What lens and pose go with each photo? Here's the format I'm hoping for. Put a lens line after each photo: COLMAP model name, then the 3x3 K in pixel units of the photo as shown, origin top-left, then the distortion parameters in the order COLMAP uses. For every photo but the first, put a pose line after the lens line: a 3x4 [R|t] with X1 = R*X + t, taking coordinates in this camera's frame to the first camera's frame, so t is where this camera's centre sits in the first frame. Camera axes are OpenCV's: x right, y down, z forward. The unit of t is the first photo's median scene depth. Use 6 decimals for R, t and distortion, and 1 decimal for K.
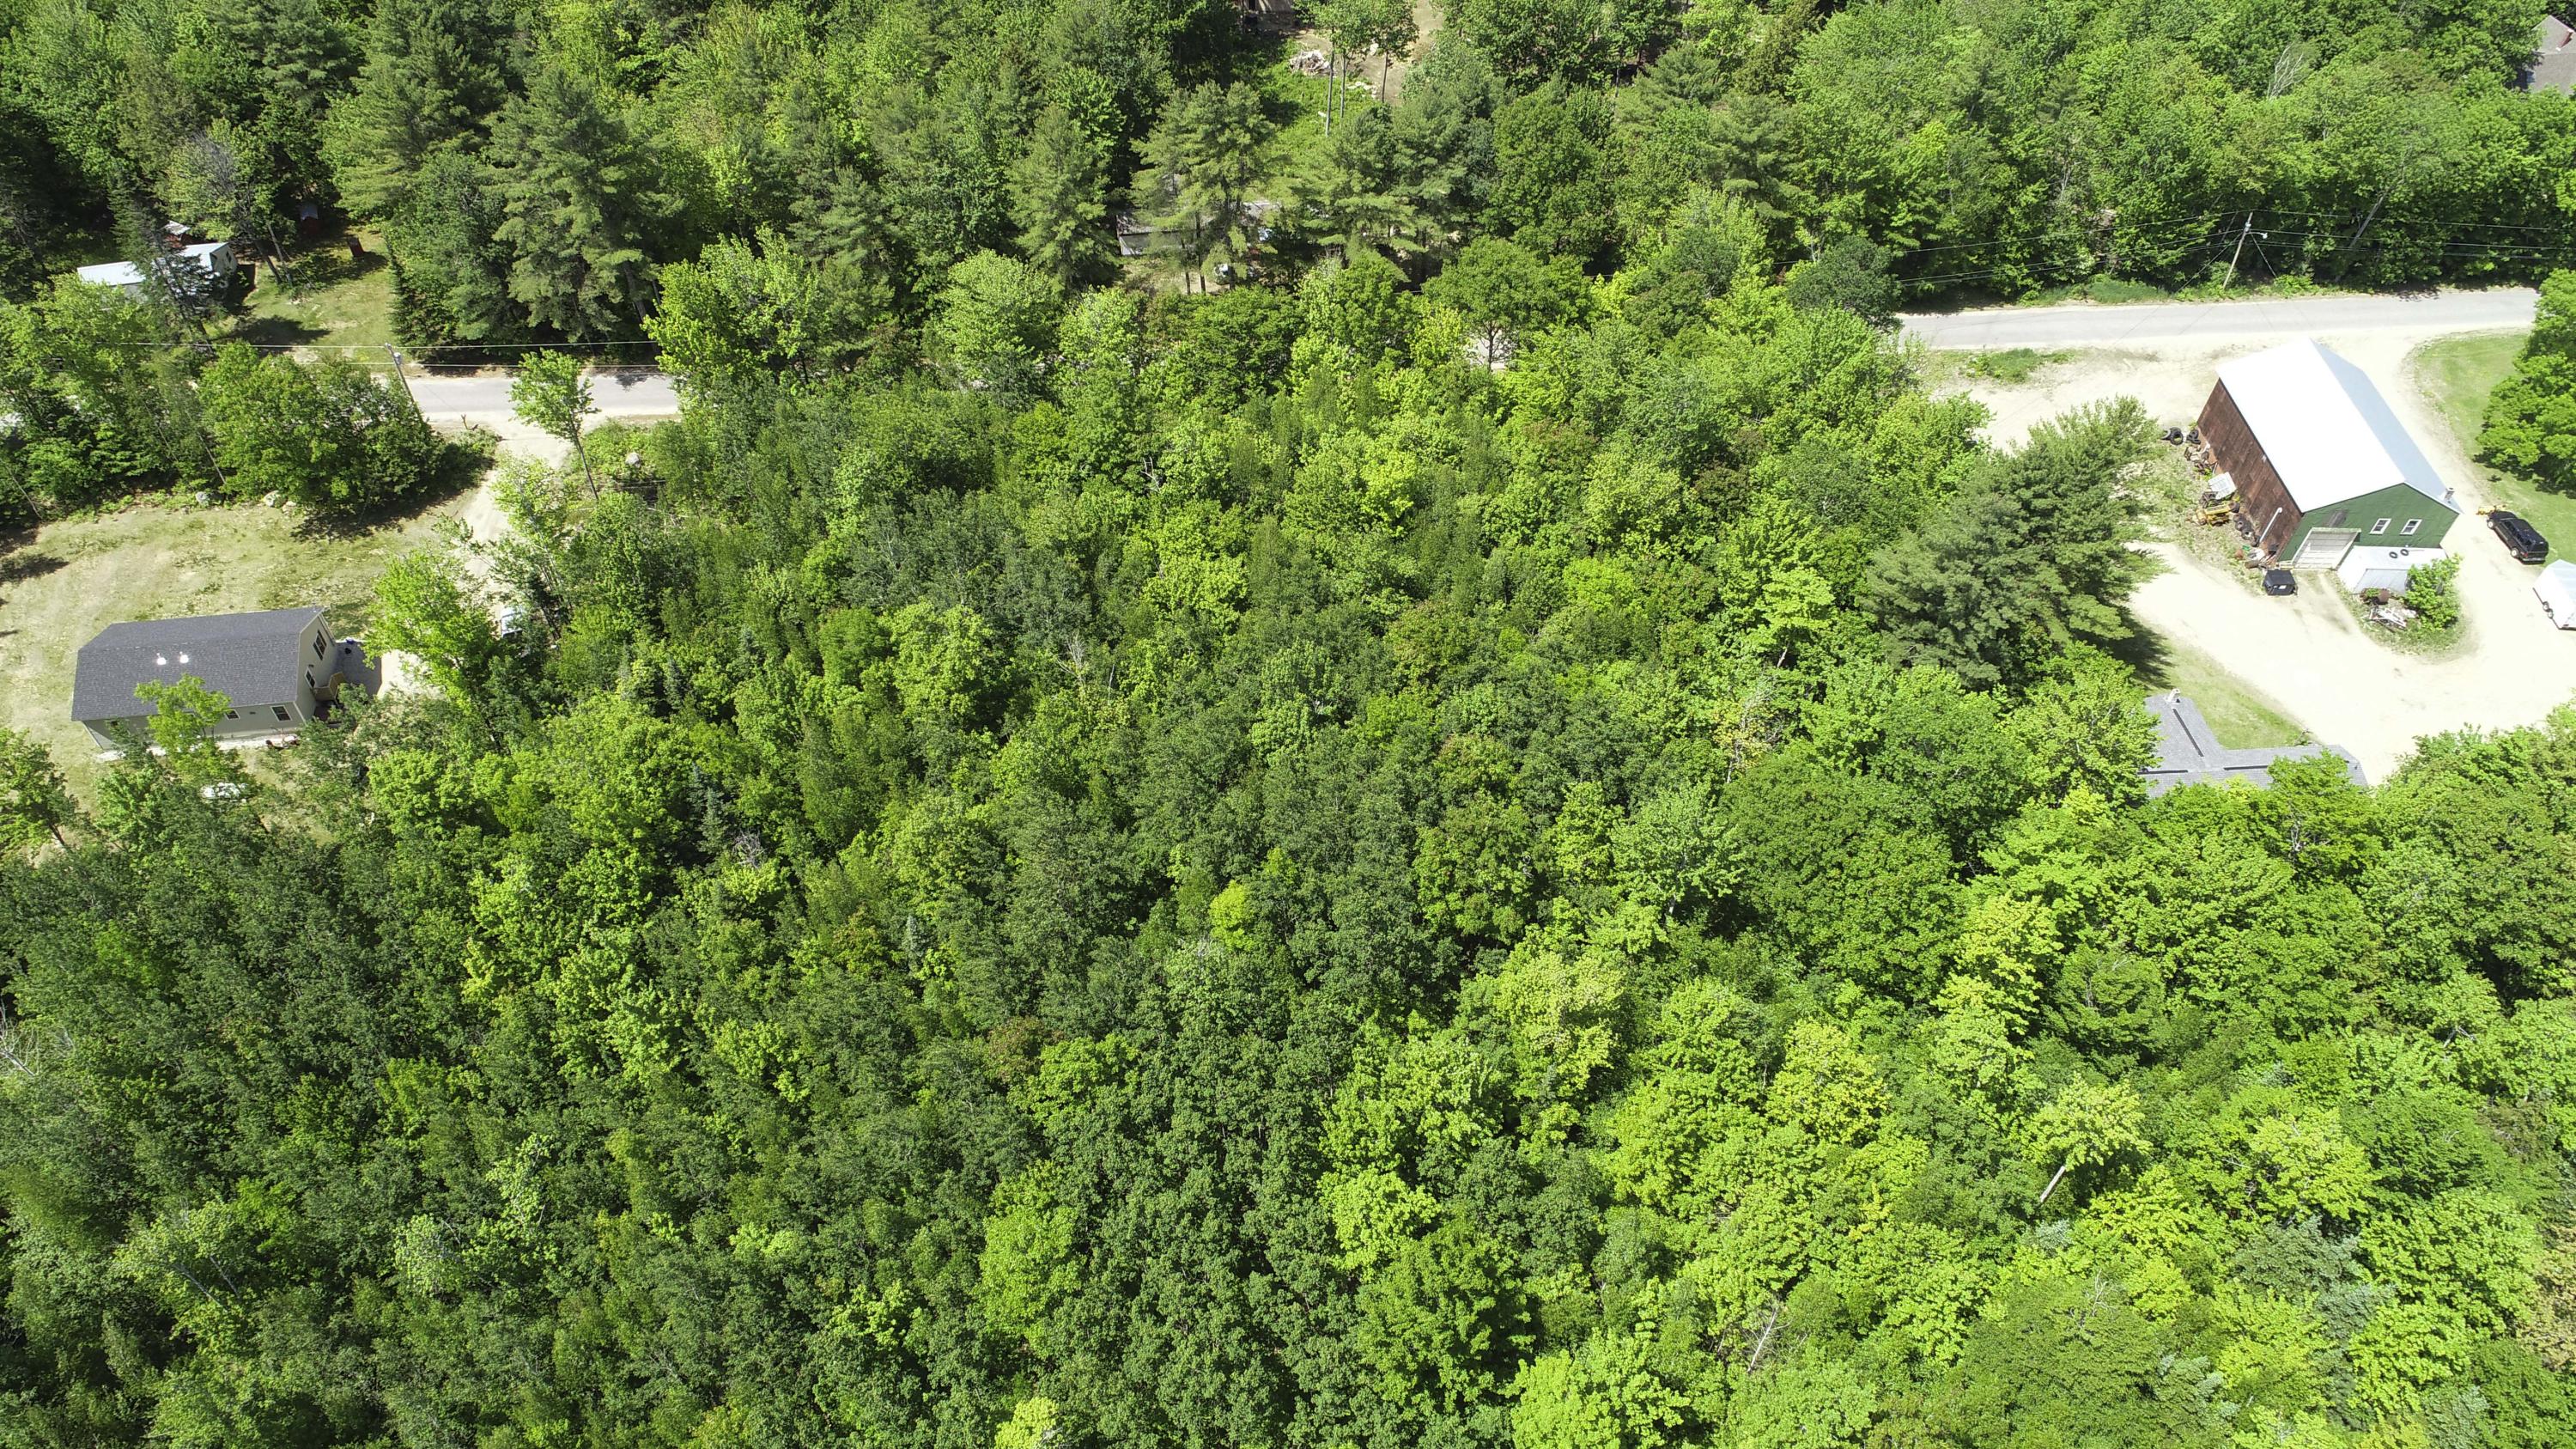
lens RADIAL K [[1718.8, 0, 1280.1], [0, 1718.8, 722.7], [0, 0, 1]] dist [-0.003766, 0.000552]
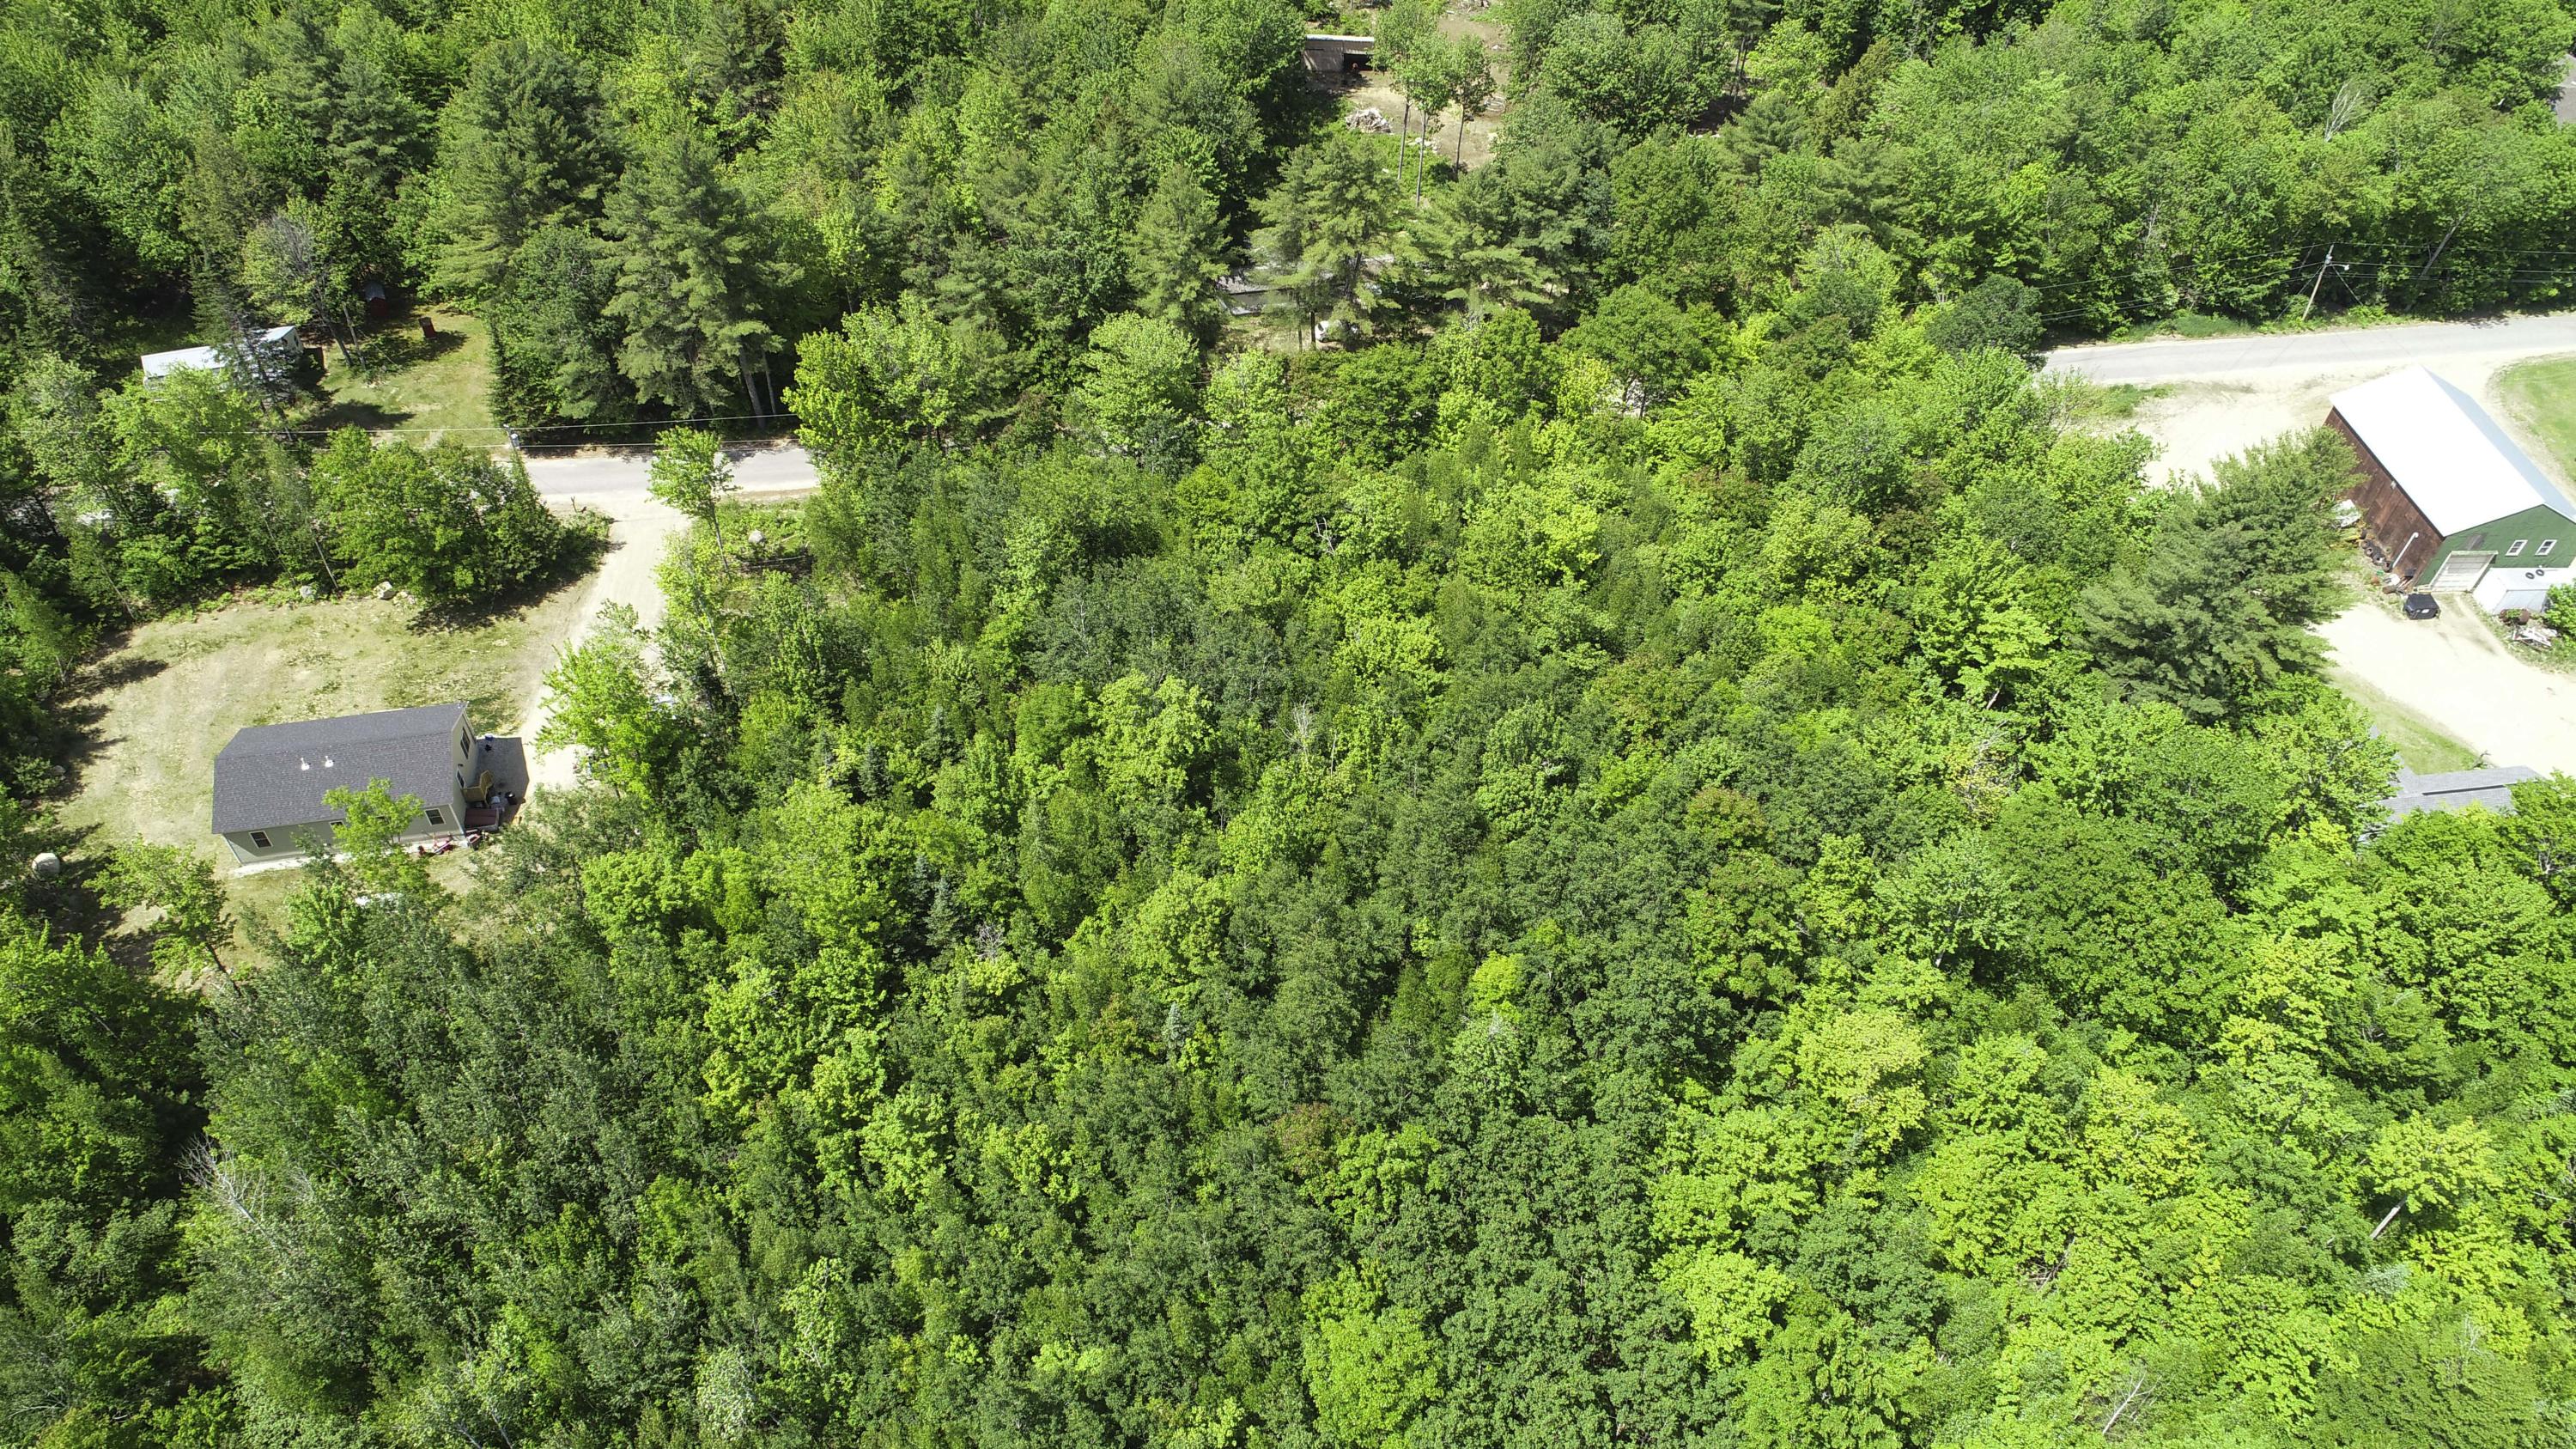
lens RADIAL K [[1718.8, 0, 1280.1], [0, 1718.8, 722.7], [0, 0, 1]] dist [-0.003766, 0.000552]
pose [[0.998103, -0.037359, 0.048939, -0.146371], [0.038983, 0.998706, -0.032654, -0.007345], [-0.047655, 0.034500, 0.998268, 0.030927]]
